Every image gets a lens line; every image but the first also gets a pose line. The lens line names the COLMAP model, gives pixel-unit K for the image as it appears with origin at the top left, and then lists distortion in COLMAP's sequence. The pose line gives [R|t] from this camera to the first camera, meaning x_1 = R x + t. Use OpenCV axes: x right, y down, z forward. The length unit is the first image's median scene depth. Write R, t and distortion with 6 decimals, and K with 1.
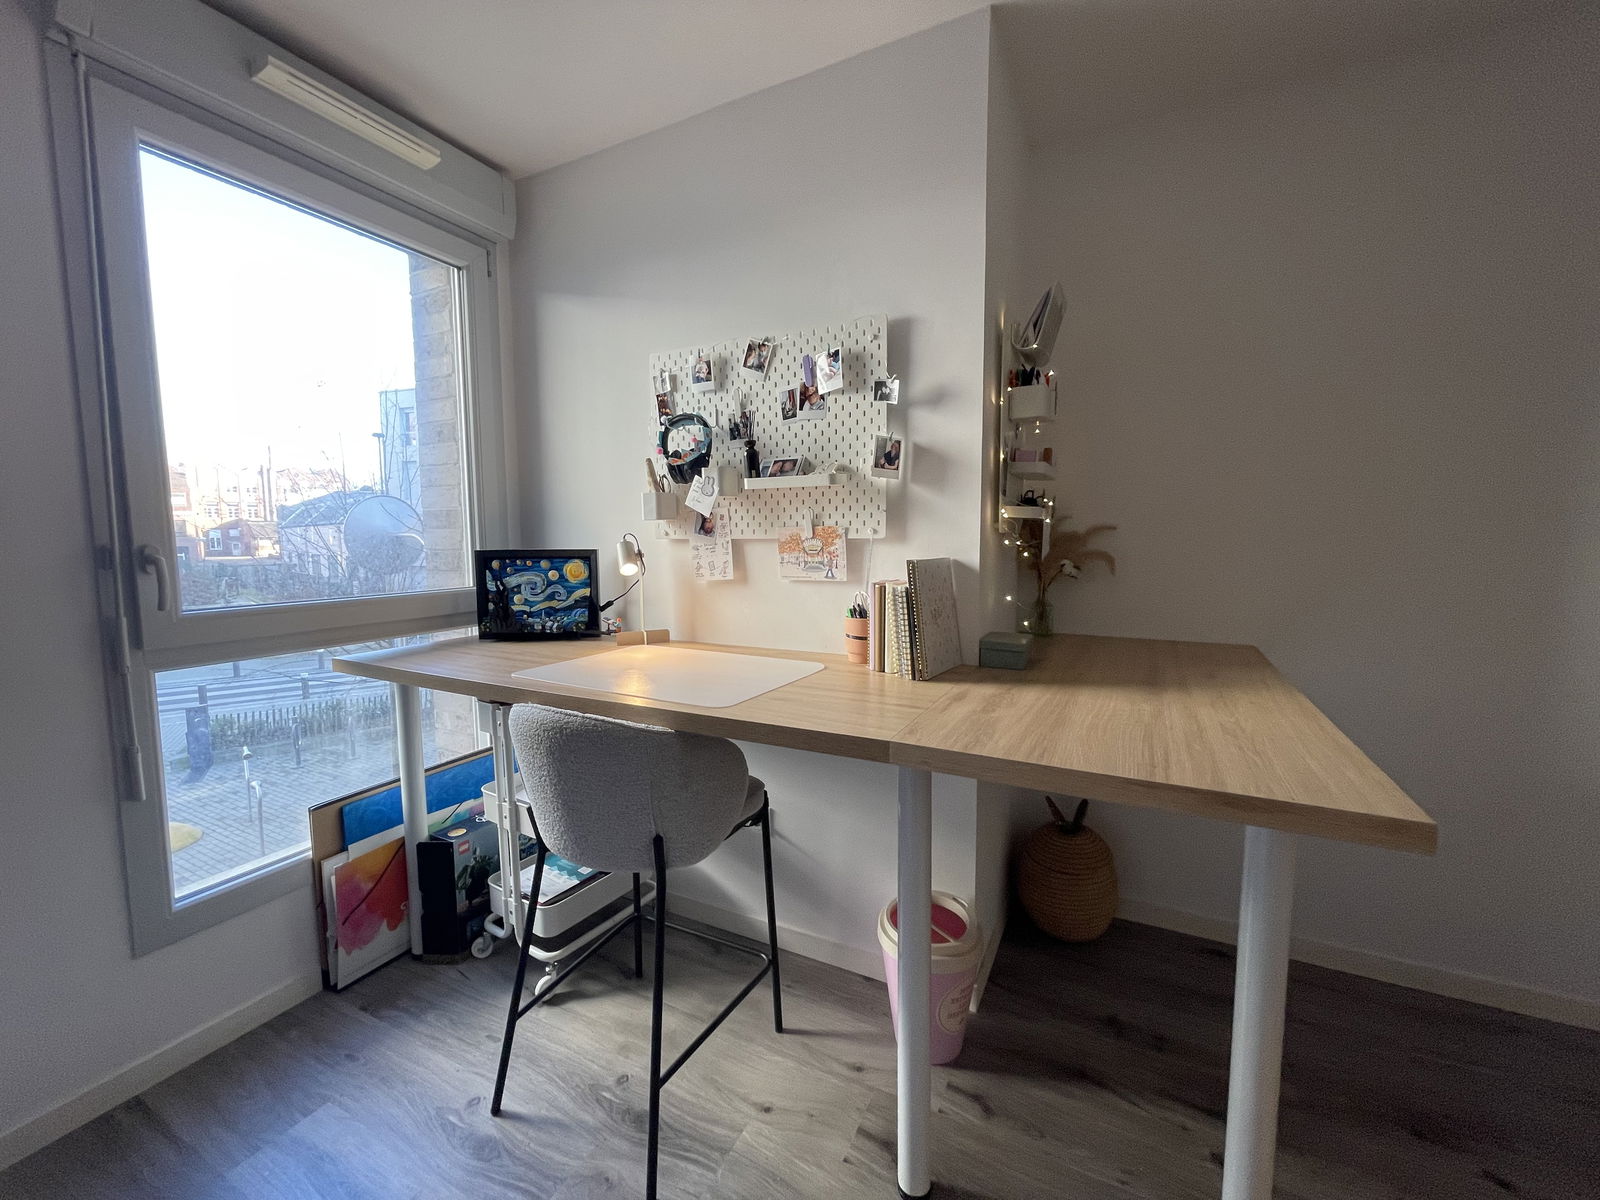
lens RADIAL K [[645.1, 0, 800.0], [0, 645.1, 600.0], [0, 0, 1]] dist [-0.003172, -0.000142]
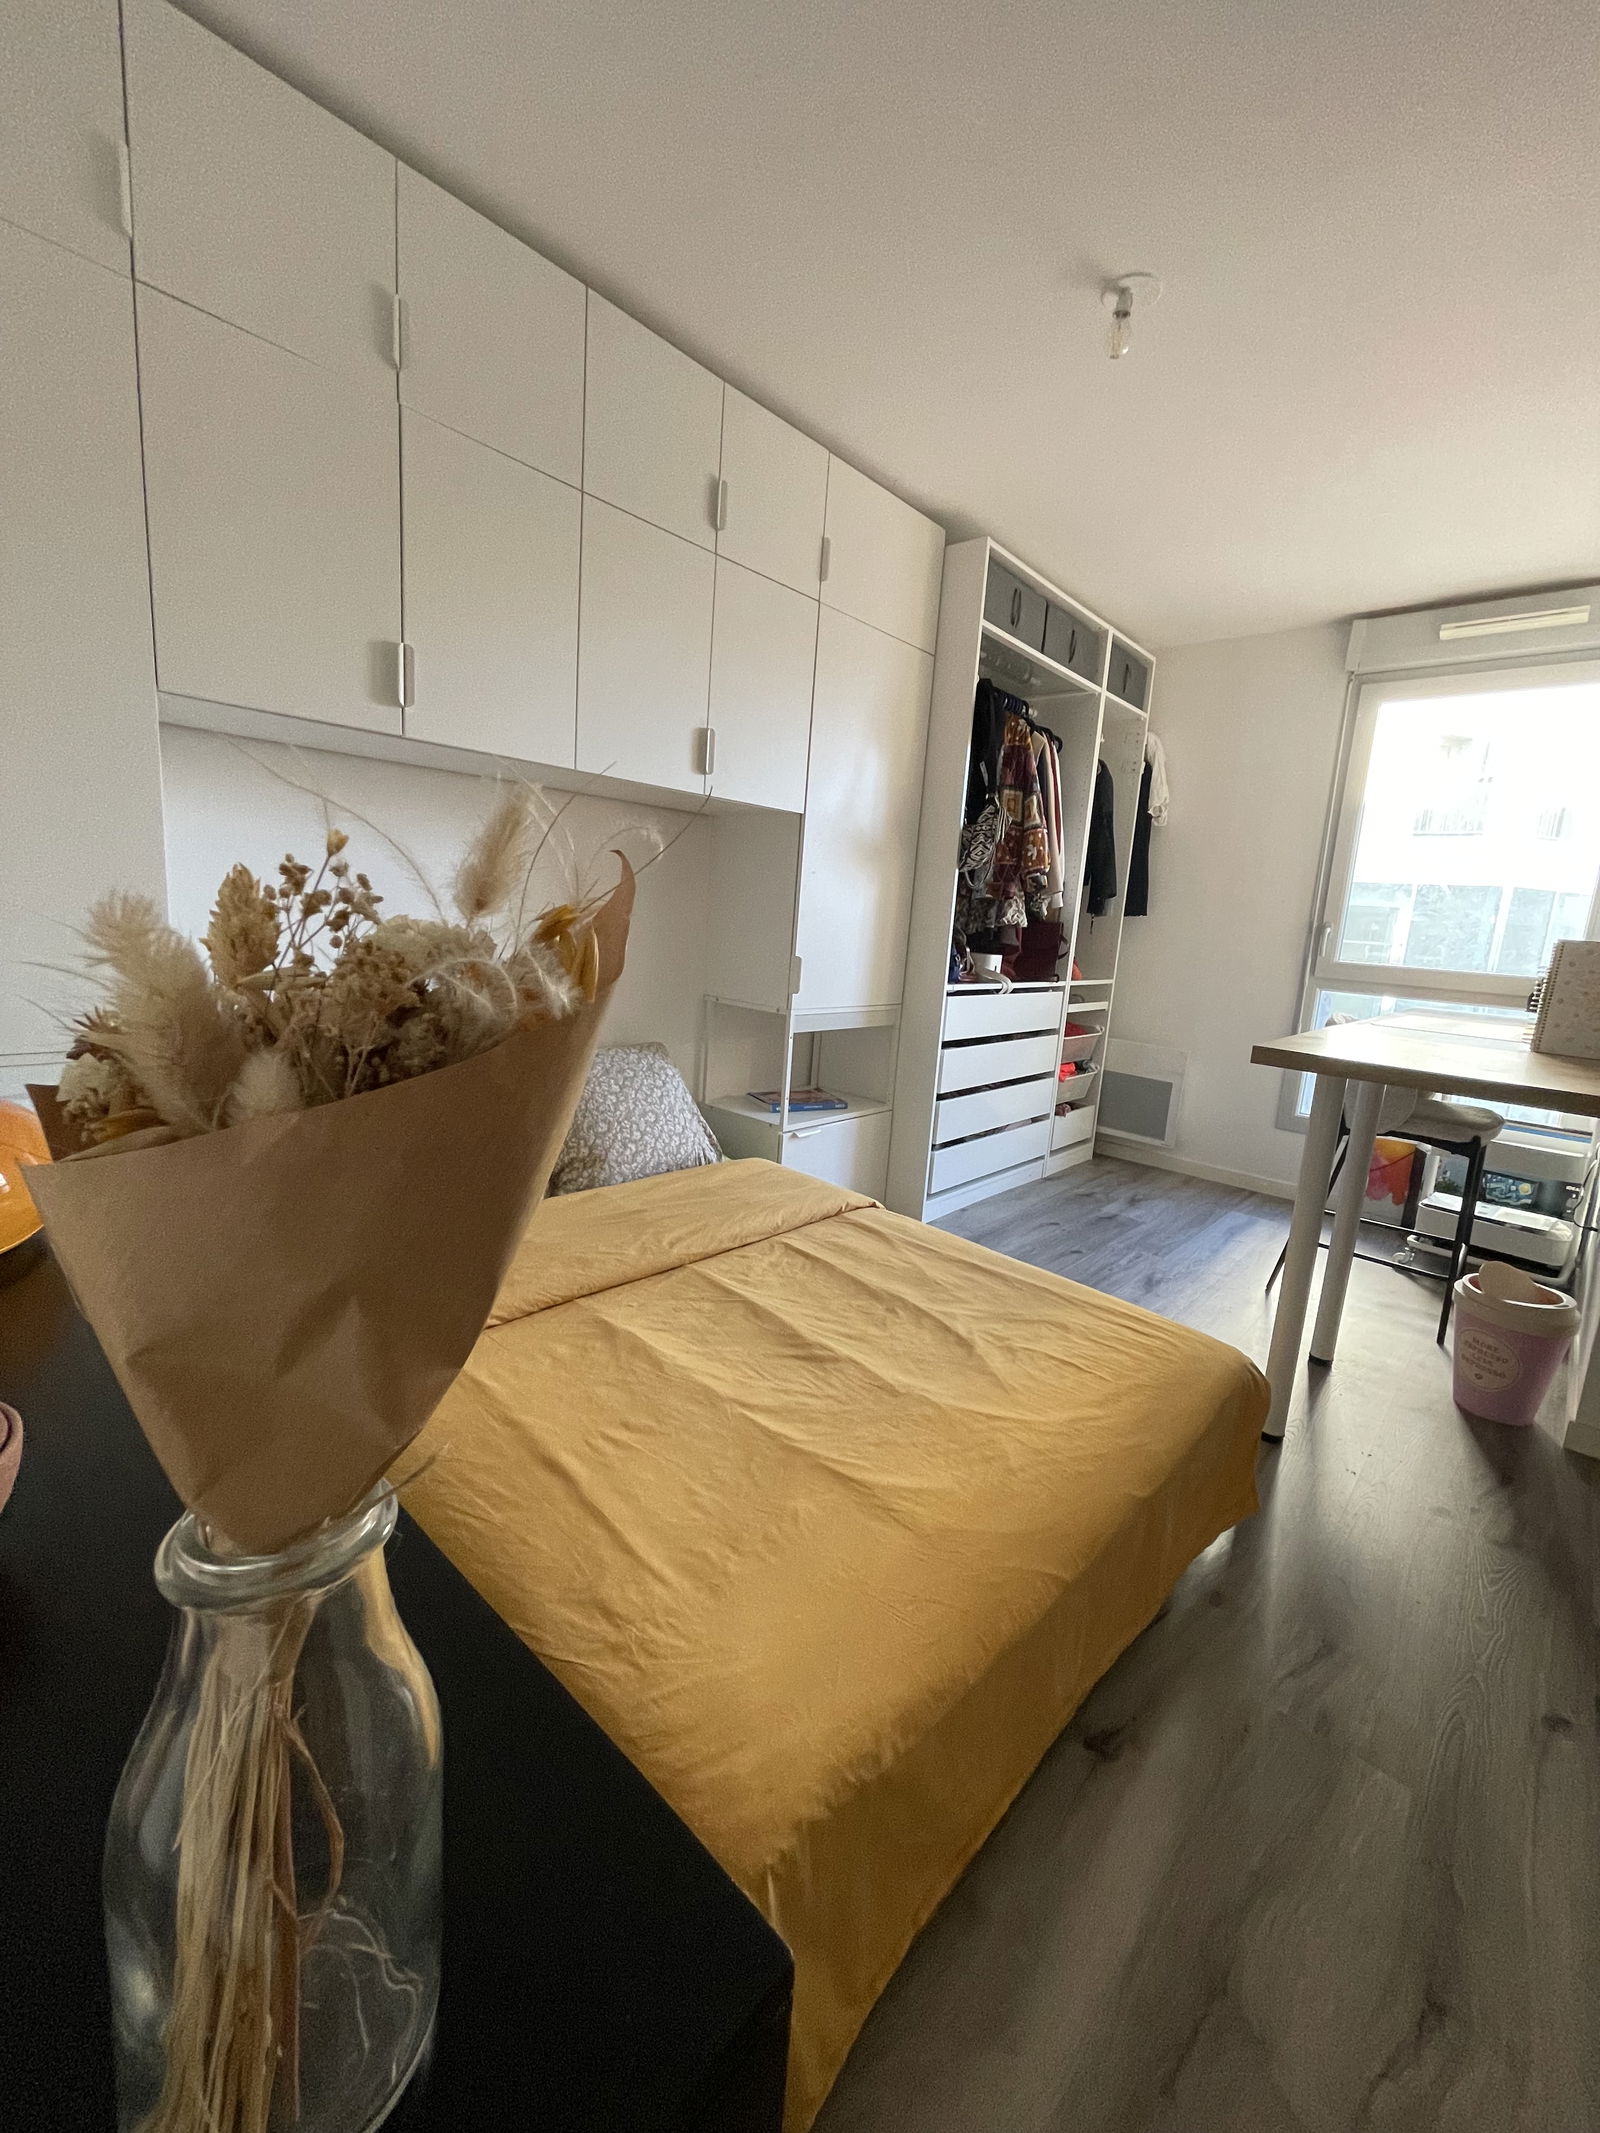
lens RADIAL K [[860.0, 0, 800.0], [0, 860.0, 1066.5], [0, 0, 1]] dist [-0.003172, -0.000142]
pose [[-0.260819, 0.162449, -0.951622, 1.662353], [-0.154735, 0.965961, 0.207306, 0.037077], [0.952906, 0.201318, -0.226805, 0.140136]]
